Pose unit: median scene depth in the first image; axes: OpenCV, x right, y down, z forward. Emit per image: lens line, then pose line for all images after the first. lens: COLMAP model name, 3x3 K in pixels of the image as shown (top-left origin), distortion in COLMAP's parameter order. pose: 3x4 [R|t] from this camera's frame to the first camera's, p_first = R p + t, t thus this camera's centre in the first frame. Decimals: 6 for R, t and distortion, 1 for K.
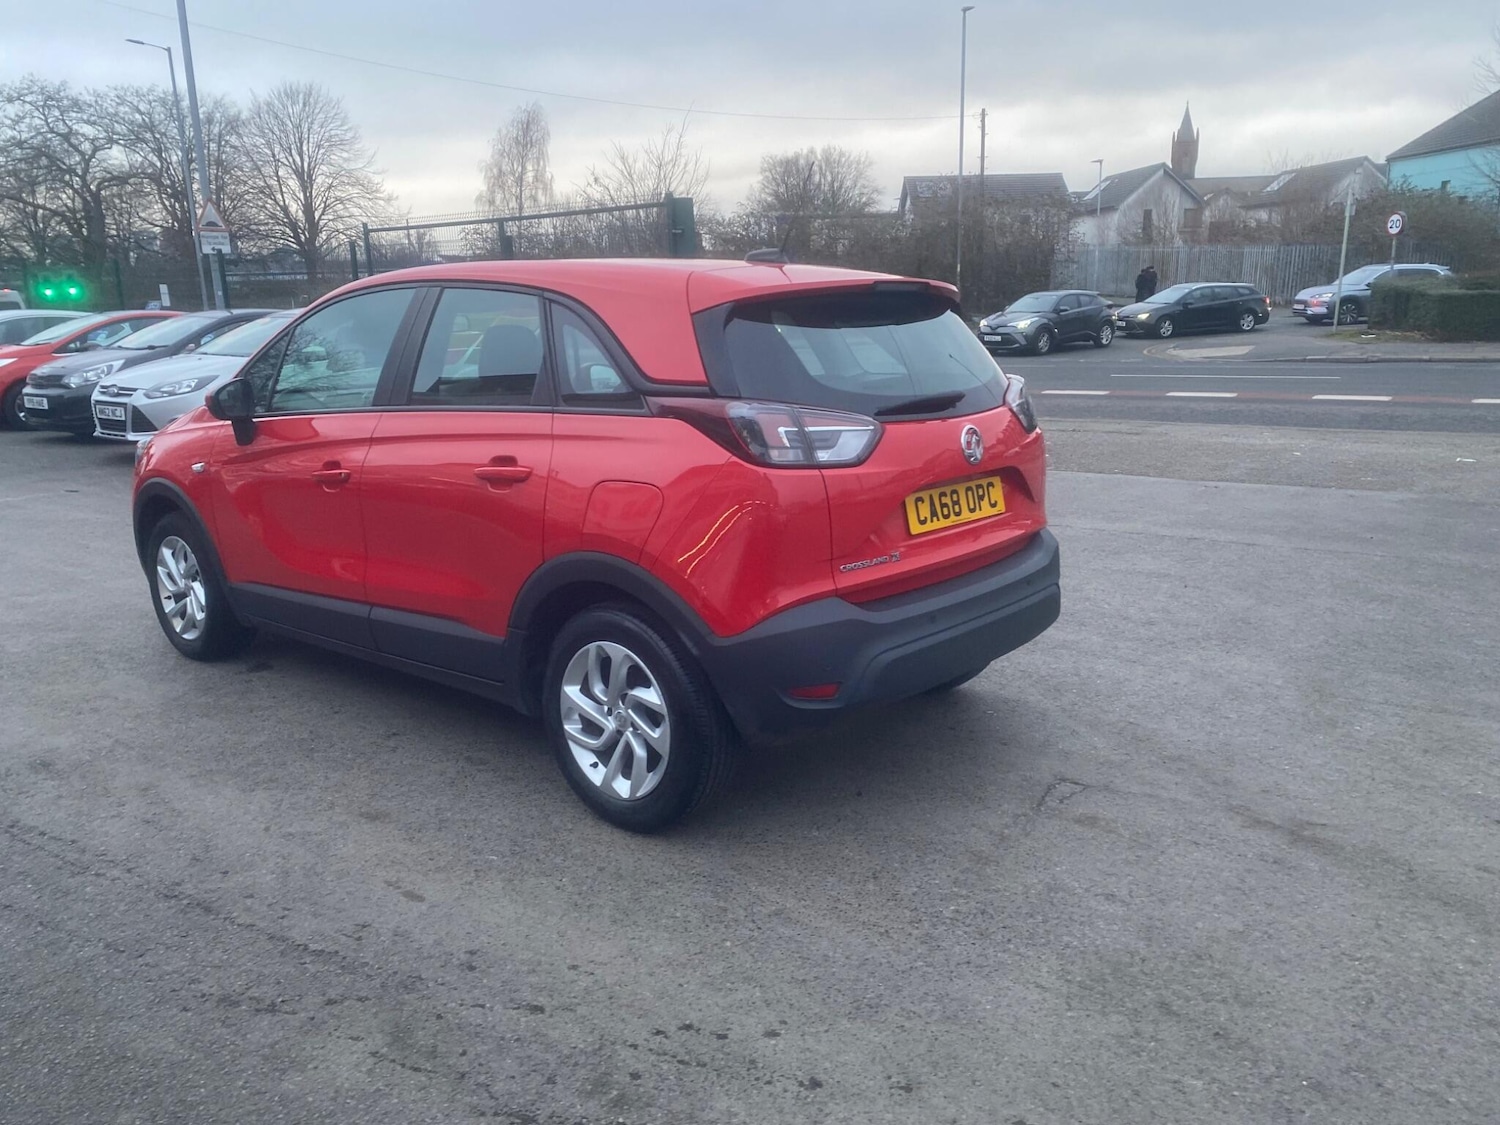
lens RADIAL K [[1140.9, 0, 769.5], [0, 1140.9, 543.8], [0, 0, 1]] dist [0.037862, -0.036476]
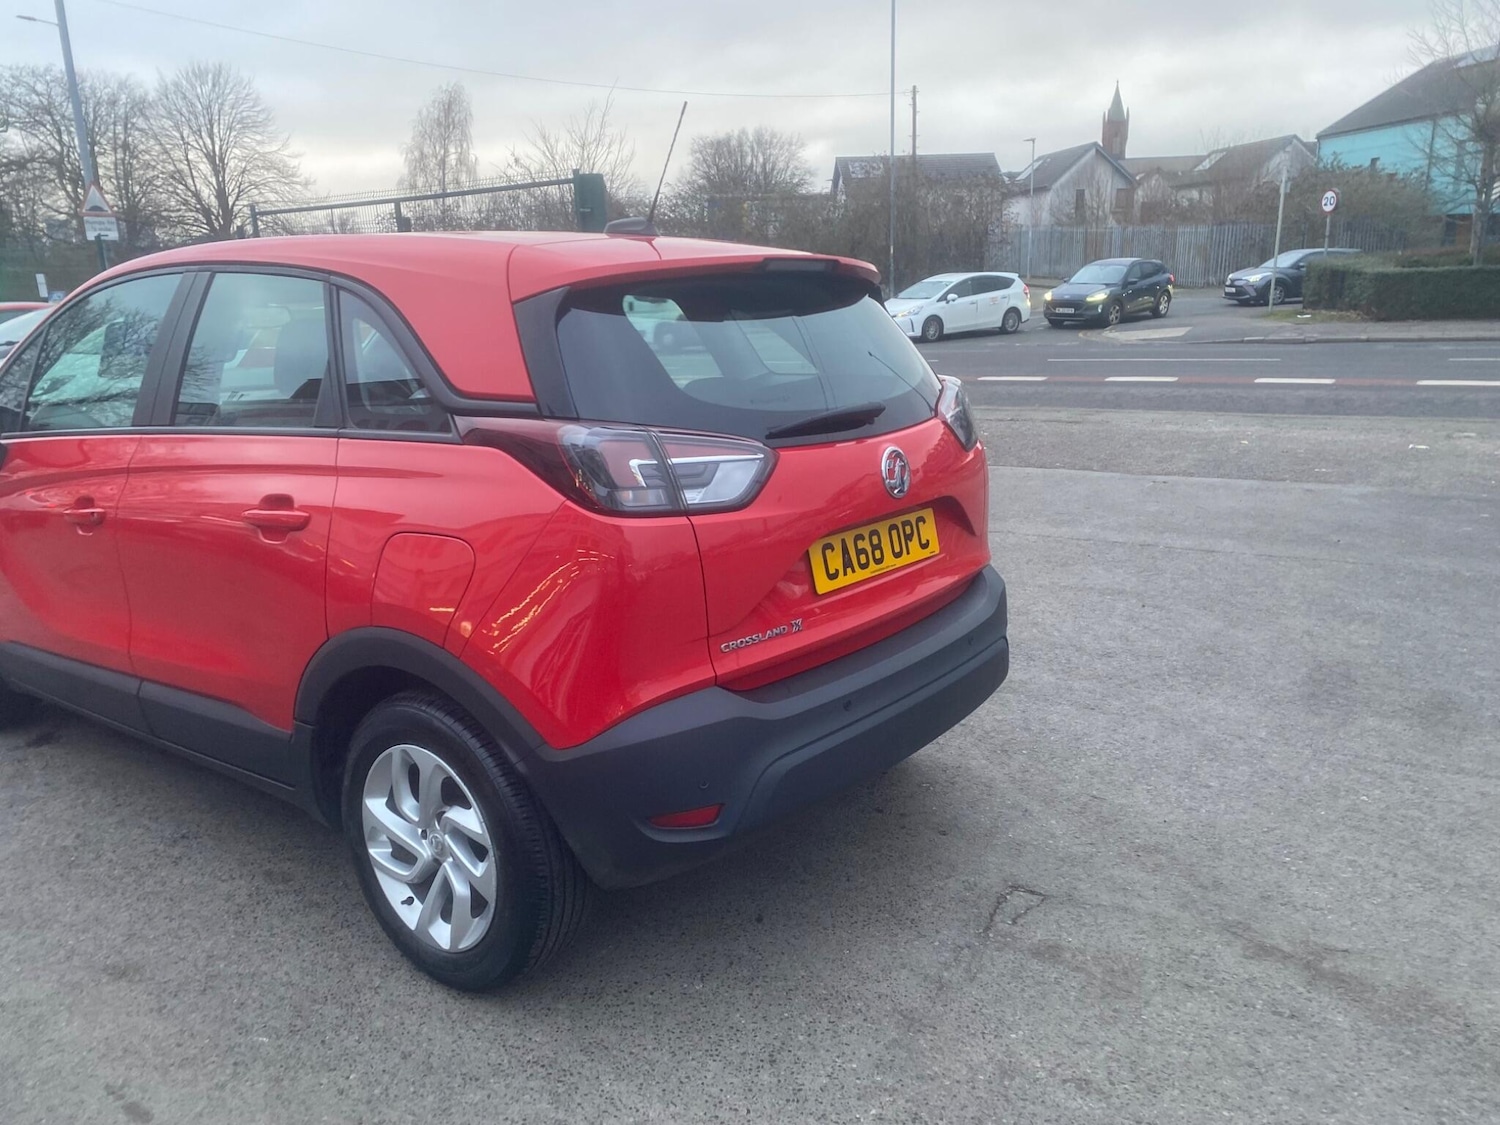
lens RADIAL K [[1141.8, 0, 751.0], [0, 1141.8, 566.1], [0, 0, 1]] dist [0.016261, -0.008245]
pose [[0.999163, -0.018301, 0.036580, 0.040795], [0.017135, 0.999343, 0.031934, -0.039687], [-0.037141, -0.031281, 0.998820, 0.188208]]
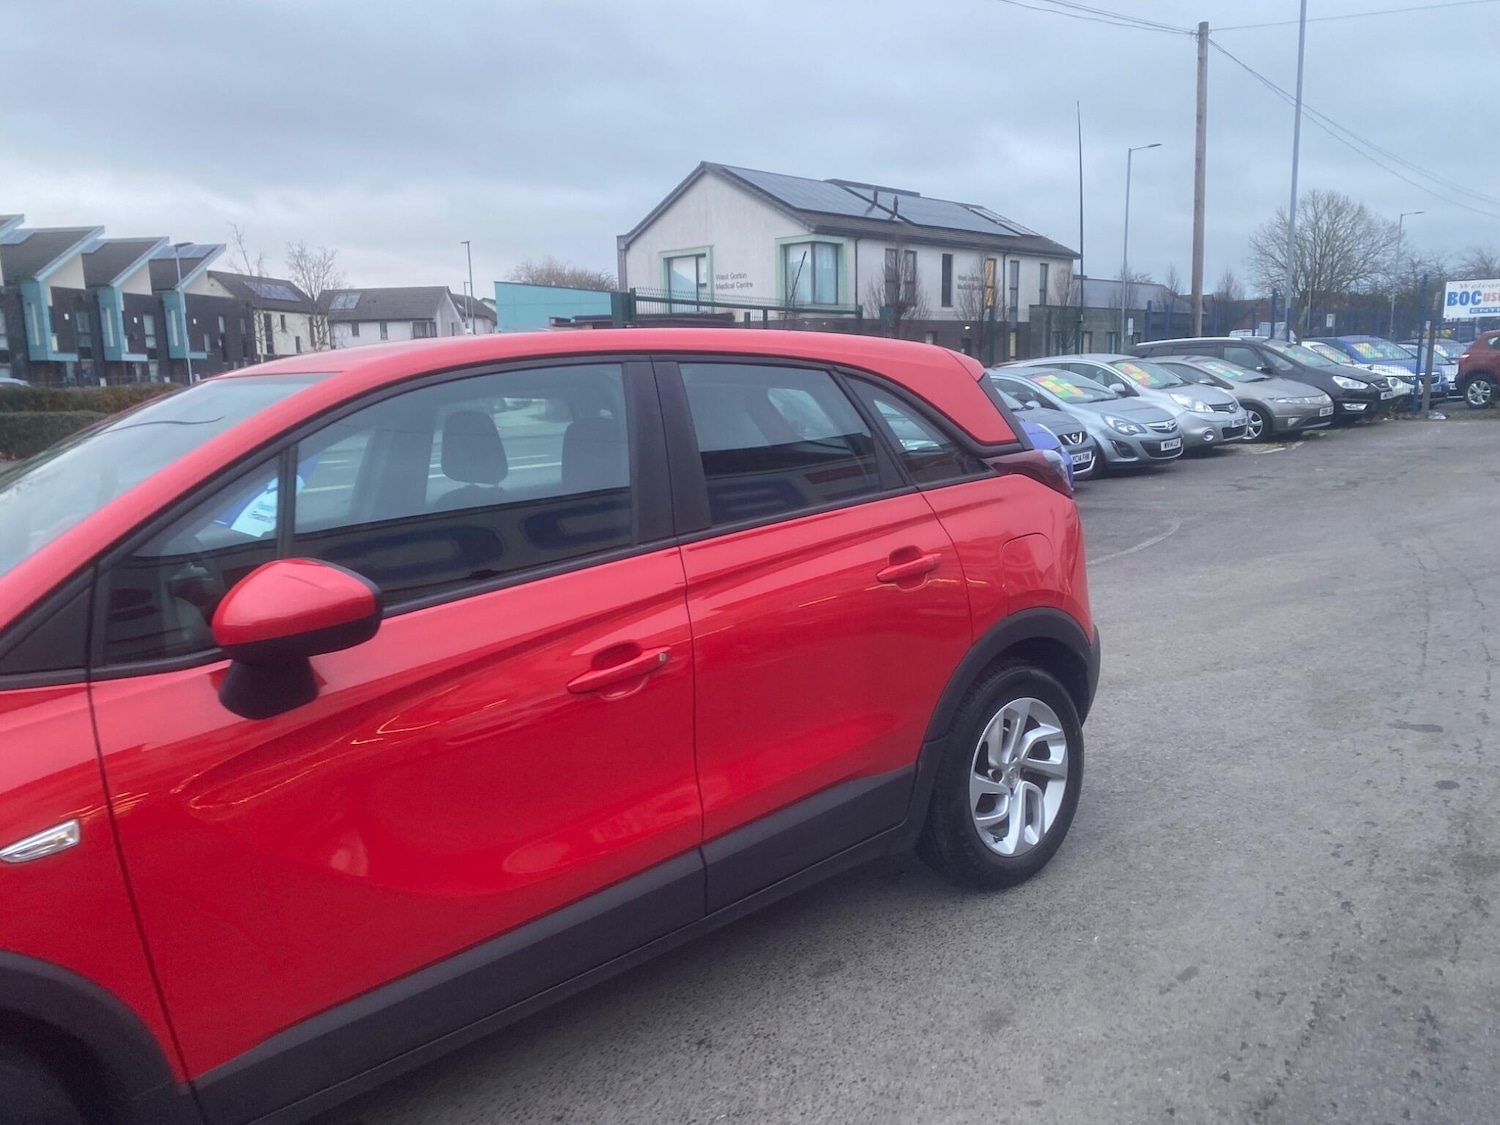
lens RADIAL K [[1137.6, 0, 751.3], [0, 1137.6, 551.9], [0, 0, 1]] dist [0.020449, -0.011323]
pose [[0.168169, -0.140155, 0.975744, -0.880107], [0.241378, 0.965562, 0.097091, -0.150297], [-0.955749, 0.219195, 0.196208, 0.761371]]
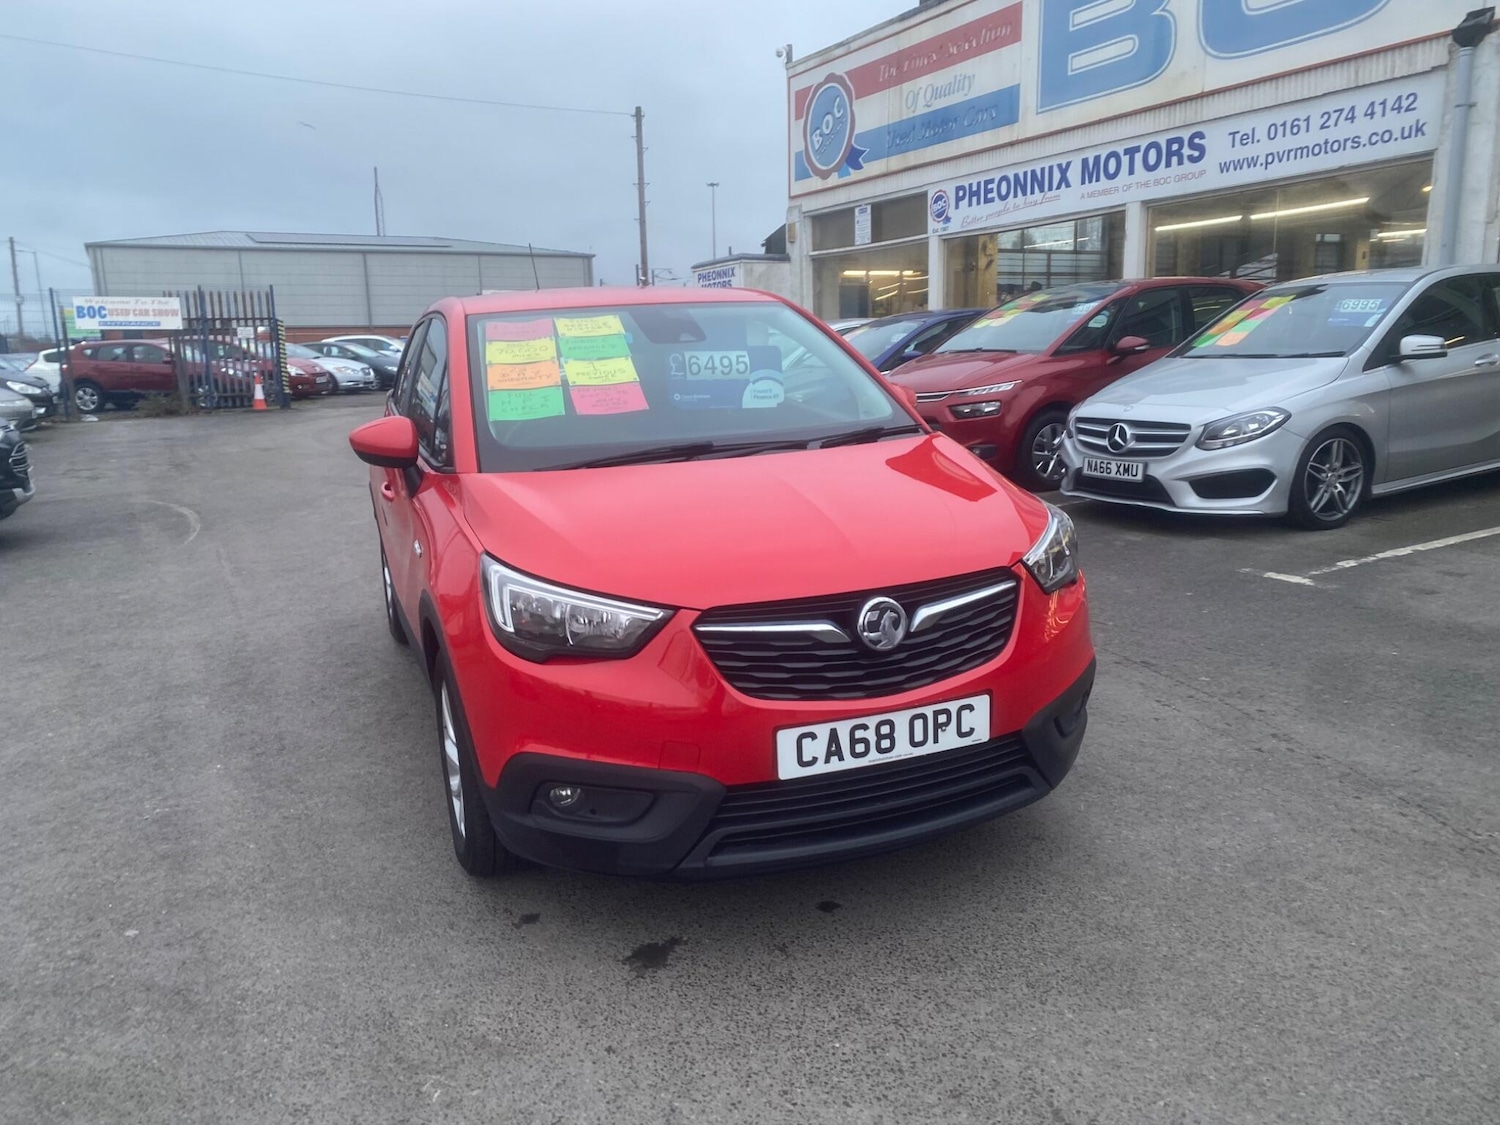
lens RADIAL K [[1138.3, 0, 738.0], [0, 1138.3, 570.1], [0, 0, 1]] dist [0.018380, -0.009835]
pose [[-0.871511, -0.052126, 0.487598, -0.856960], [0.147987, 0.920019, 0.362858, -0.380308], [-0.467513, 0.388393, -0.794092, 1.954455]]
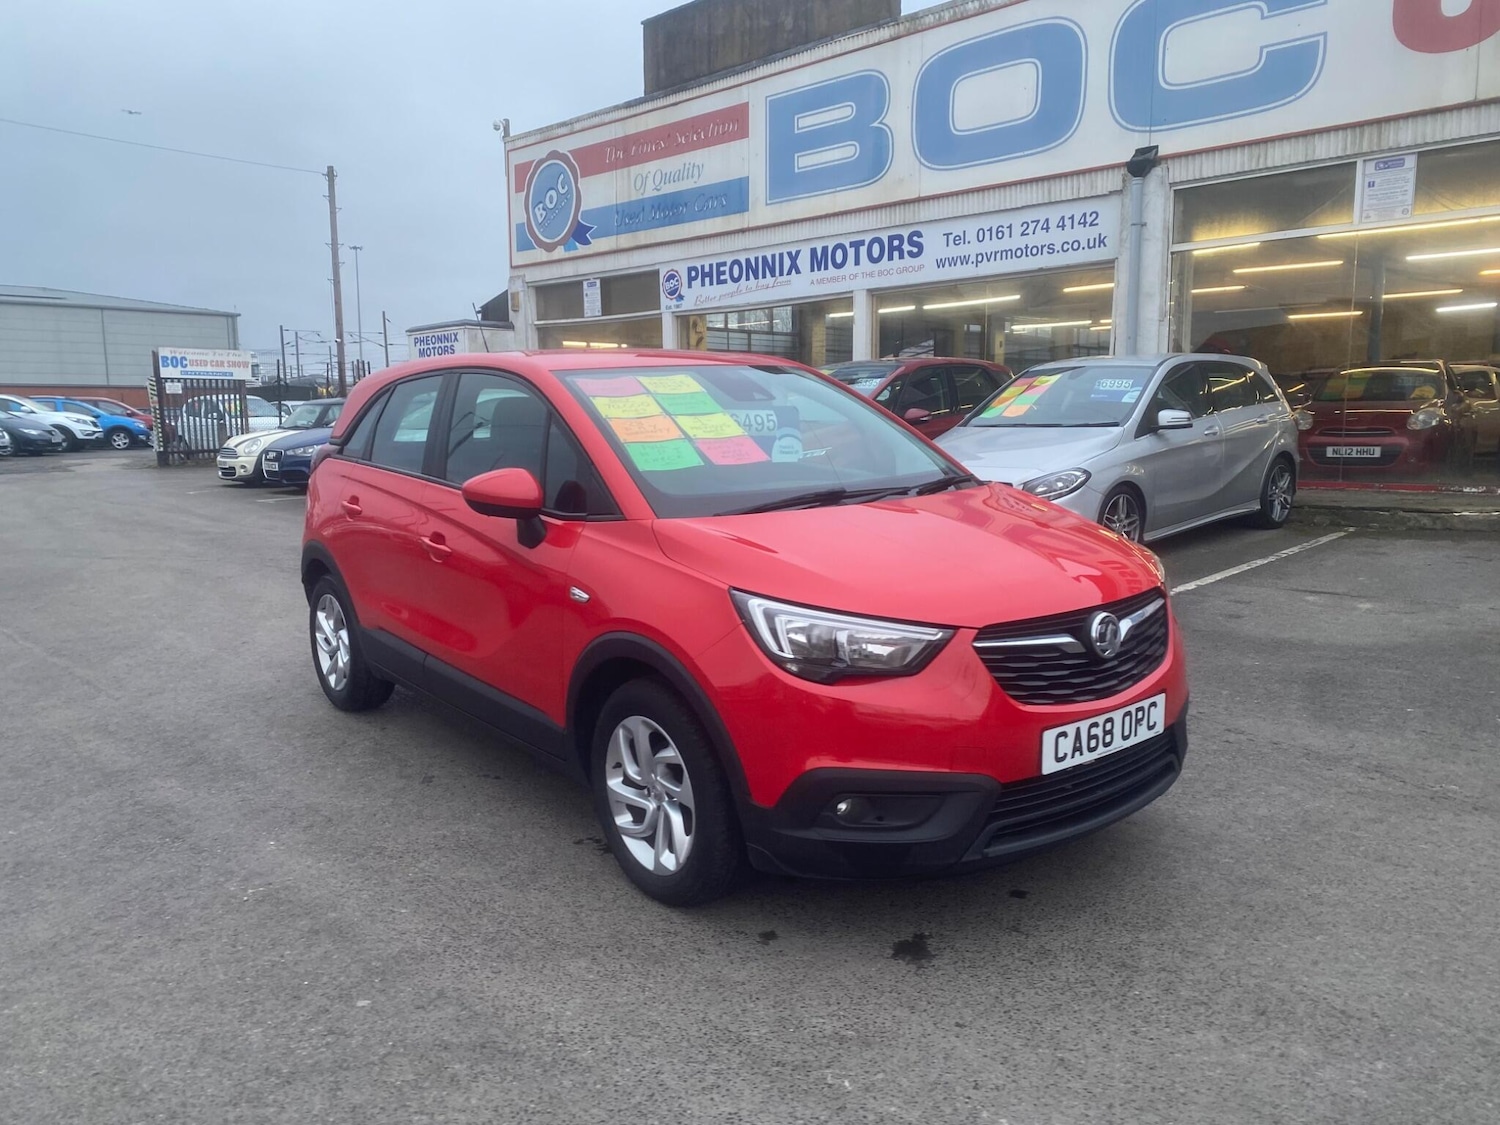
lens RADIAL K [[1132.5, 0, 740.9], [0, 1132.5, 579.3], [0, 0, 1]] dist [0.025137, -0.016138]
pose [[-0.977922, 0.000069, 0.208968, -0.554600], [0.074413, 0.934564, 0.347925, -0.420868], [-0.195270, 0.355794, -0.913937, 2.132745]]
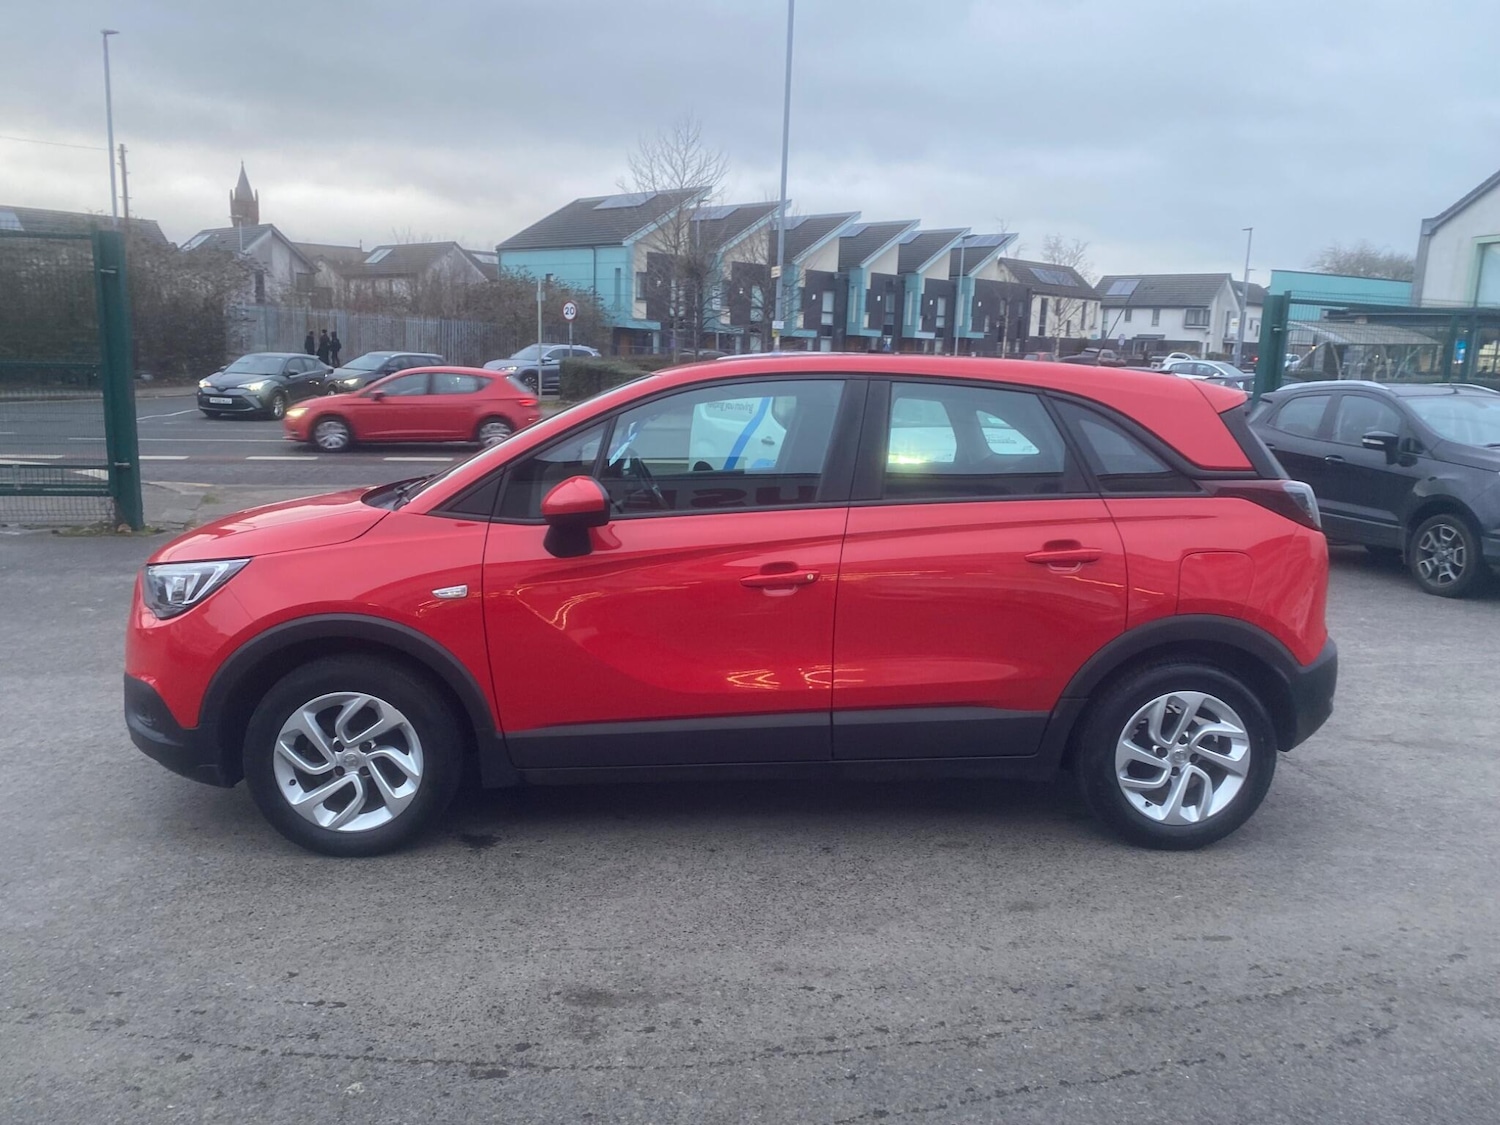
lens RADIAL K [[1128.4, 0, 767.2], [0, 1128.4, 559.4], [0, 0, 1]] dist [0.074813, -0.105273]
pose [[0.721778, -0.080767, 0.687396, -0.948807], [0.107230, 0.994225, 0.004225, -0.075667], [-0.683768, 0.070660, 0.726270, 0.331787]]
